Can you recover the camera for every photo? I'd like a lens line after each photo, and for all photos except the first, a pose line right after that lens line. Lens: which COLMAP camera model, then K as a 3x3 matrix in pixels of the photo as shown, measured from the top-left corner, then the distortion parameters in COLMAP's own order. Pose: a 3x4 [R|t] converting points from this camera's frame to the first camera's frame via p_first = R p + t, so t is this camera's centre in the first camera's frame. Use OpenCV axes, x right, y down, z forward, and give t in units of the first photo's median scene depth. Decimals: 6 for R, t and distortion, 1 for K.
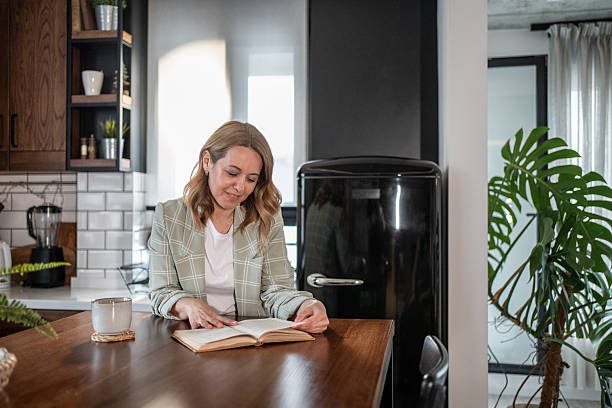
lens RADIAL K [[639.3, 0, 297.3], [0, 639.3, 201.0], [0, 0, 1]] dist [-0.002407, 0.030145]
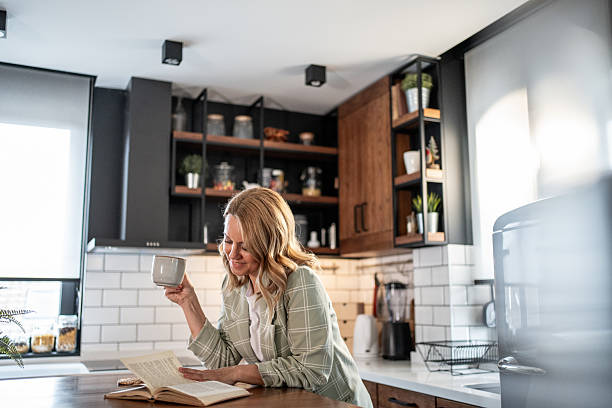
lens RADIAL K [[625.4, 0, 305.2], [0, 625.4, 197.0], [0, 0, 1]] dist [-0.009789, 0.075123]
pose [[0.560049, -0.142255, -0.816155, 0.420341], [0.016977, 0.986911, -0.160368, 0.032659], [0.828286, 0.075958, 0.555134, 0.291367]]
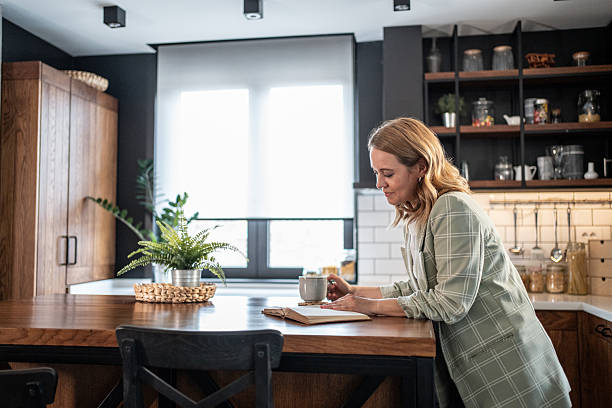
lens RADIAL K [[625.4, 0, 305.2], [0, 625.4, 197.0], [0, 0, 1]] dist [-0.009789, 0.075123]
pose [[0.010158, -0.073431, -0.997249, 0.516761], [0.014376, 0.997208, -0.073281, 0.039450], [0.999845, -0.013592, 0.011185, 0.473588]]
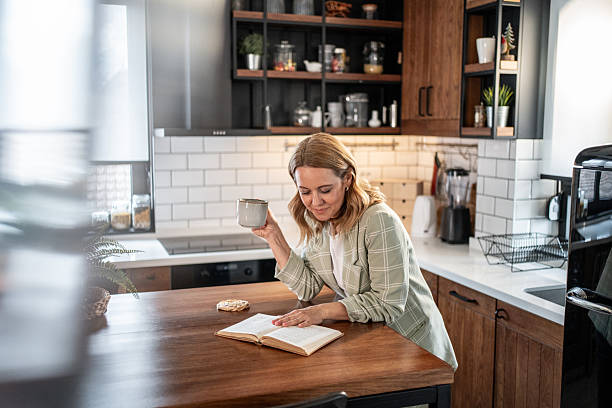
lens RADIAL K [[639.3, 0, 297.3], [0, 639.3, 201.0], [0, 0, 1]] dist [-0.002407, 0.030145]
pose [[0.498629, 0.102058, -0.860786, 0.426627], [0.009265, 0.992360, 0.123025, -0.076969], [0.866766, -0.069319, 0.493874, 0.237651]]
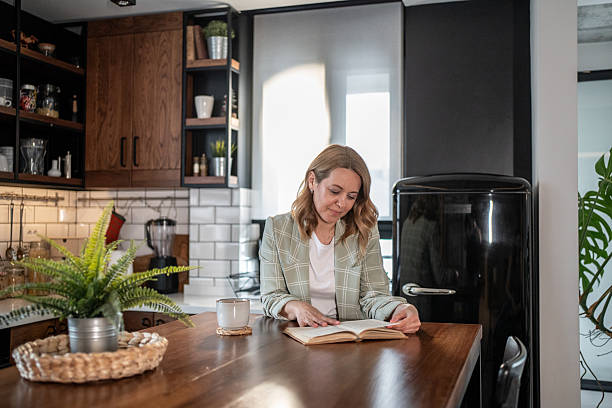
lens RADIAL K [[646.9, 0, 308.4], [0, 646.9, 196.7], [0, 0, 1]] dist [-0.009080, 0.122571]
pose [[0.991421, -0.002254, -0.130690, 0.001205], [-0.001278, 0.999636, -0.026935, -0.001358], [0.130704, 0.026871, 0.991057, -0.072174]]
